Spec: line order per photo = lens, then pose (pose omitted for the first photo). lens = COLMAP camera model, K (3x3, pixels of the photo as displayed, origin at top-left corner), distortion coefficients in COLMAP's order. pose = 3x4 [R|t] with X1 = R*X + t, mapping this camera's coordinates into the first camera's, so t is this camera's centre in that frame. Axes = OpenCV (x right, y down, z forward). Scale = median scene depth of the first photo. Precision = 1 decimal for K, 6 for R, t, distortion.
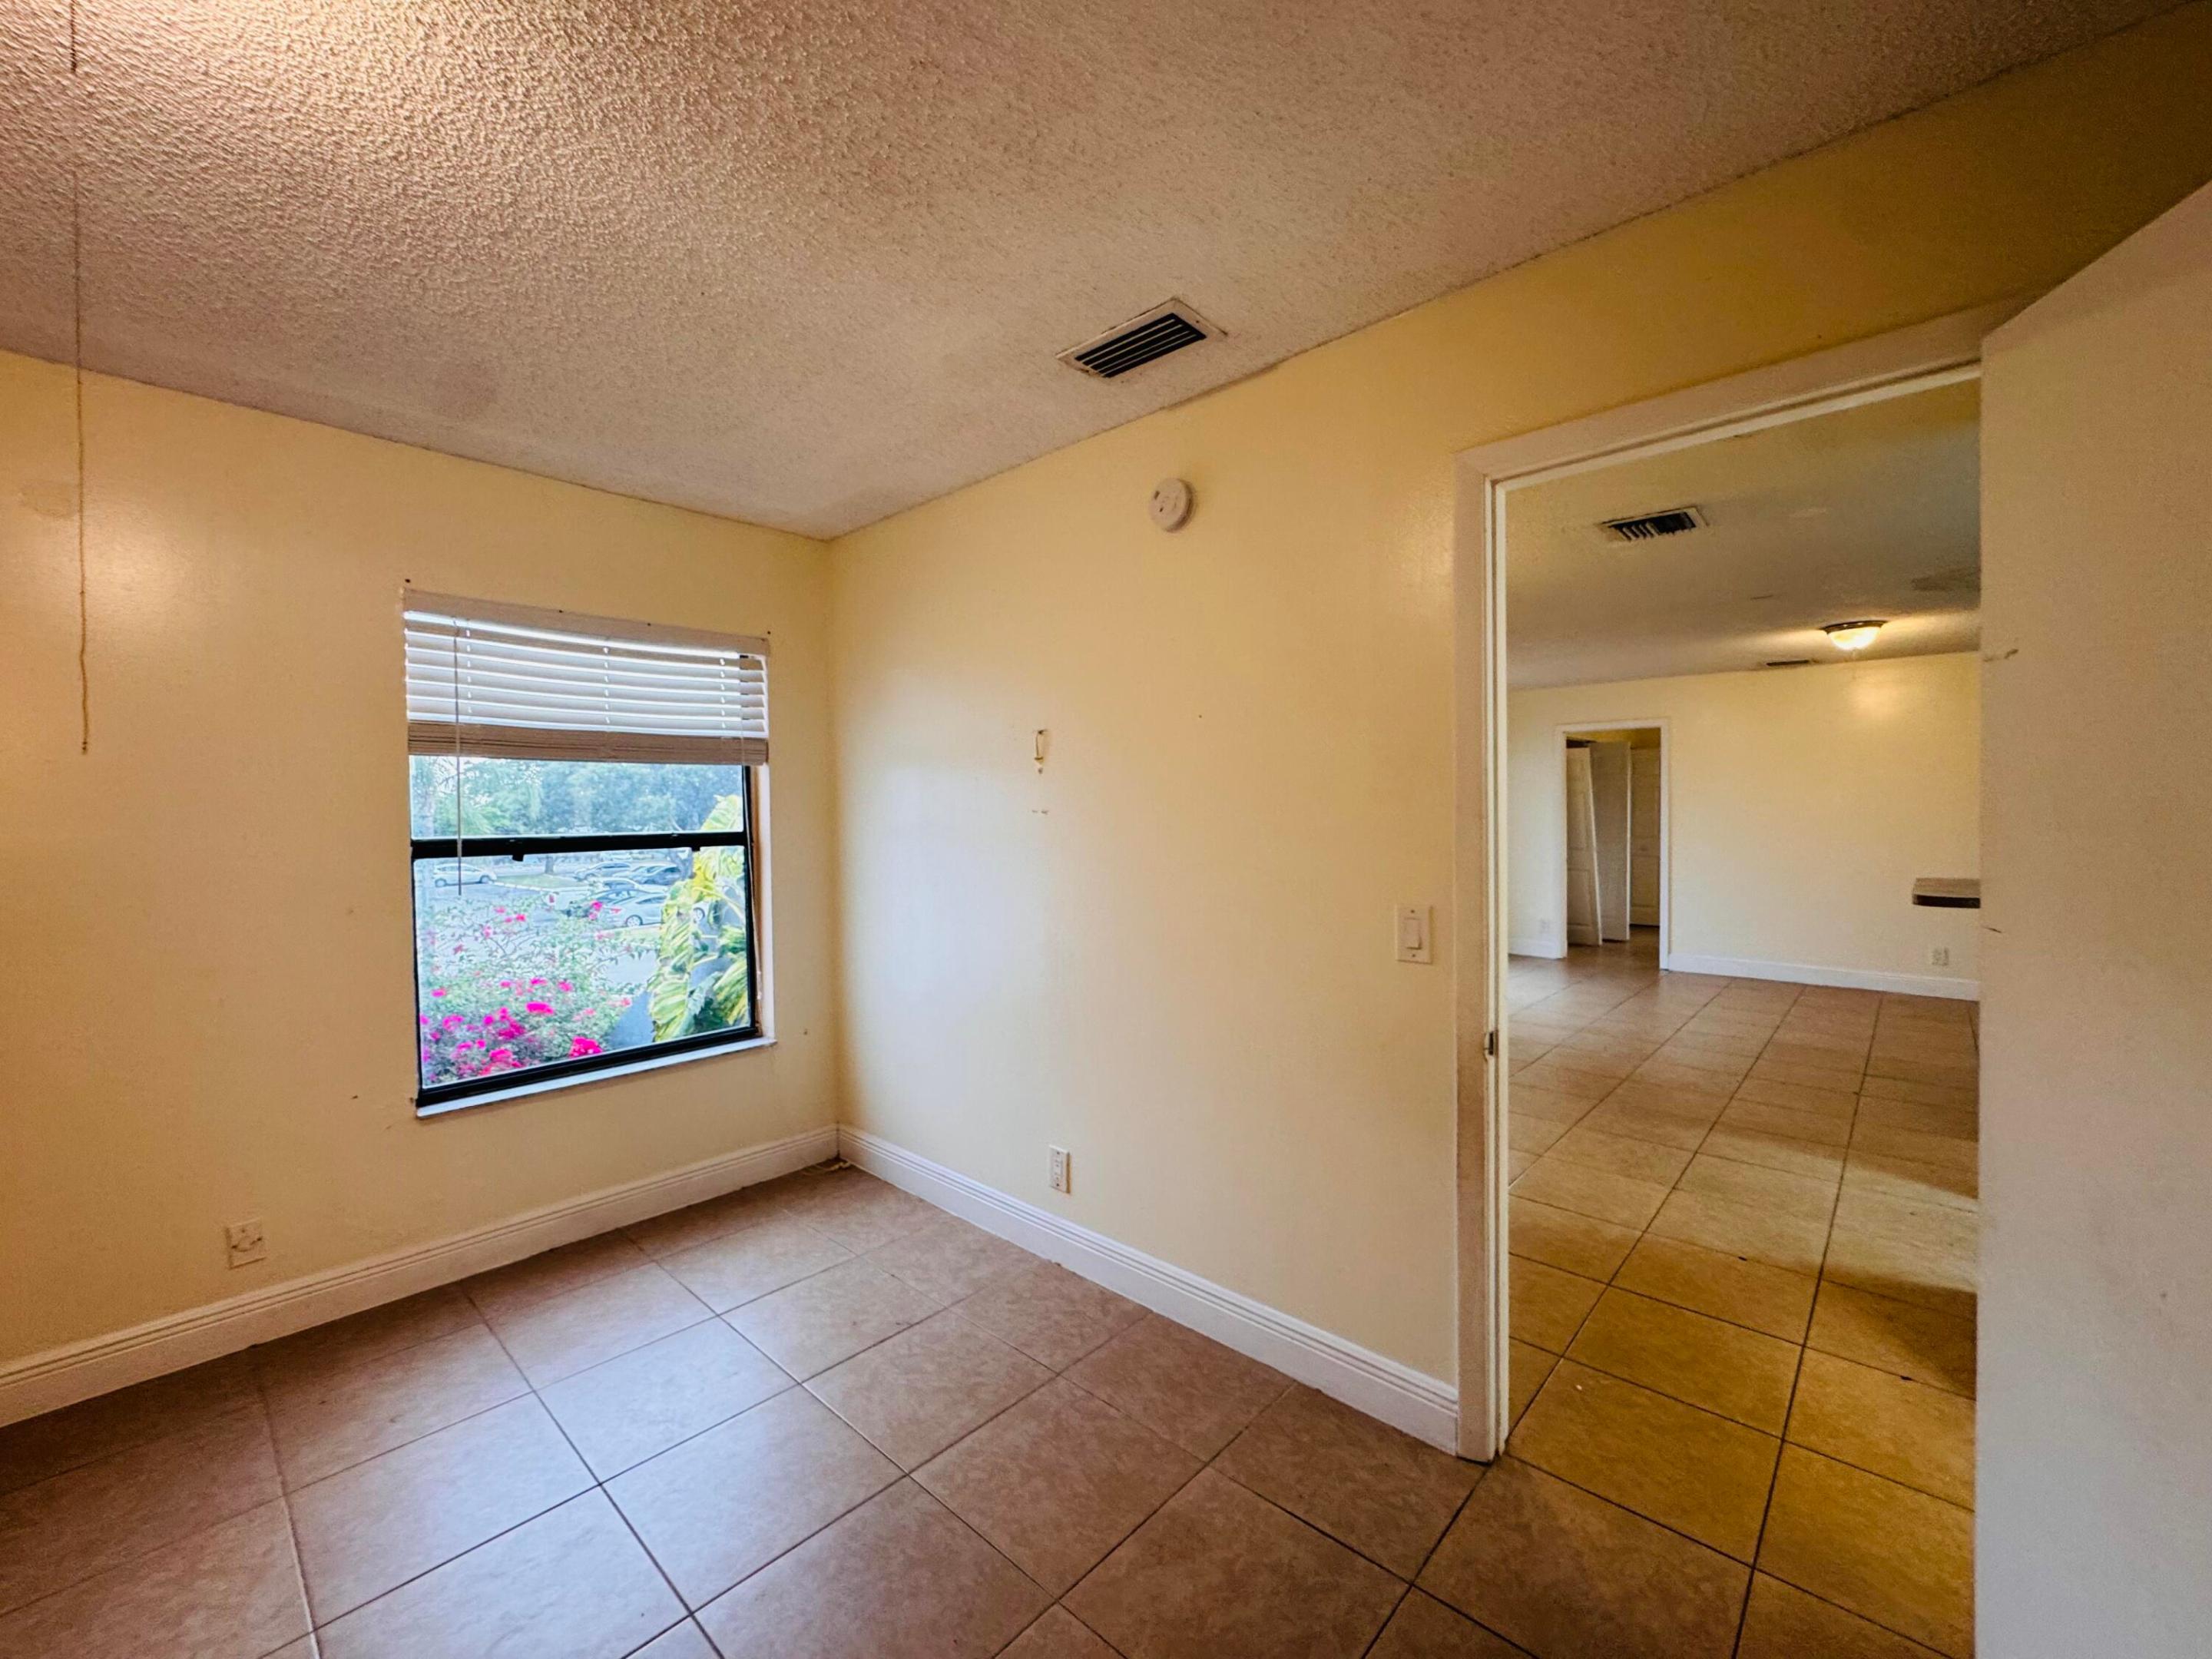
lens RADIAL K [[893.4, 0, 1097.8], [0, 893.4, 831.4], [0, 0, 1]] dist [-0.005138, 0.000201]
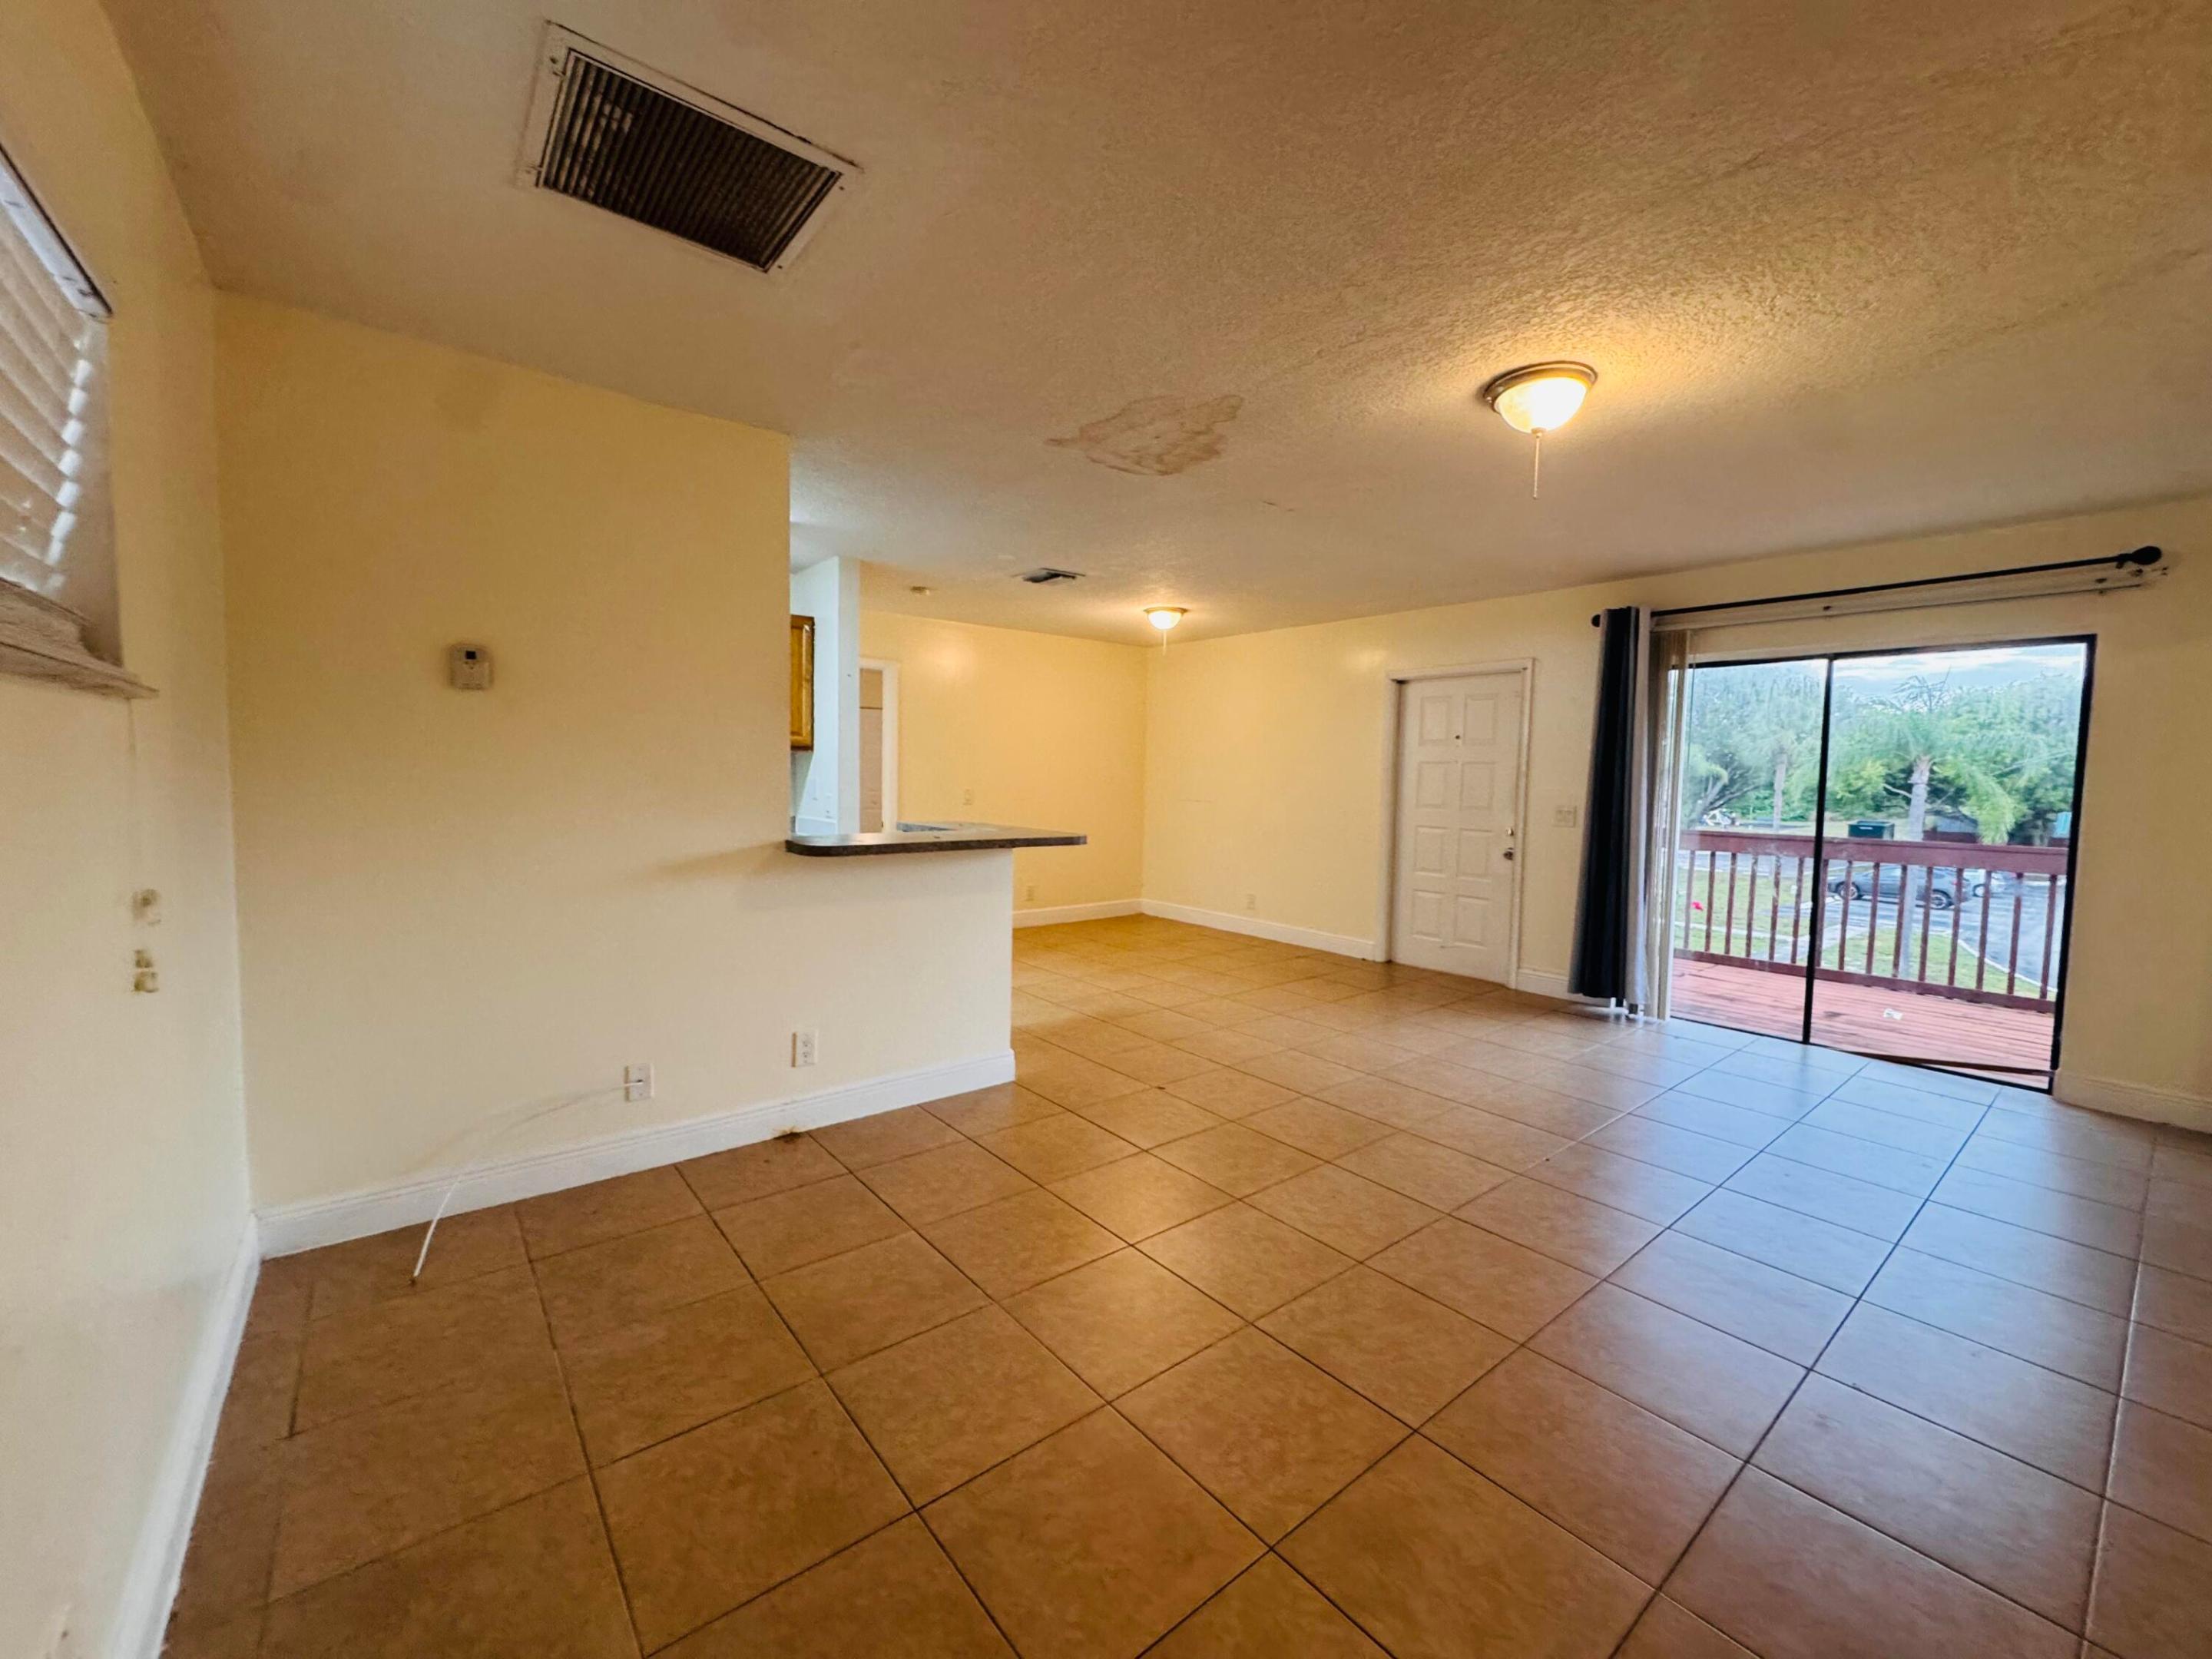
lens RADIAL K [[888.5, 0, 1104.1], [0, 888.5, 830.2], [0, 0, 1]] dist [-0.003267, 0.000529]
pose [[-0.144733, 0.072146, -0.986837, 2.408146], [-0.040120, 0.996090, 0.078707, -0.036908], [0.988657, 0.050984, -0.141272, 1.492169]]
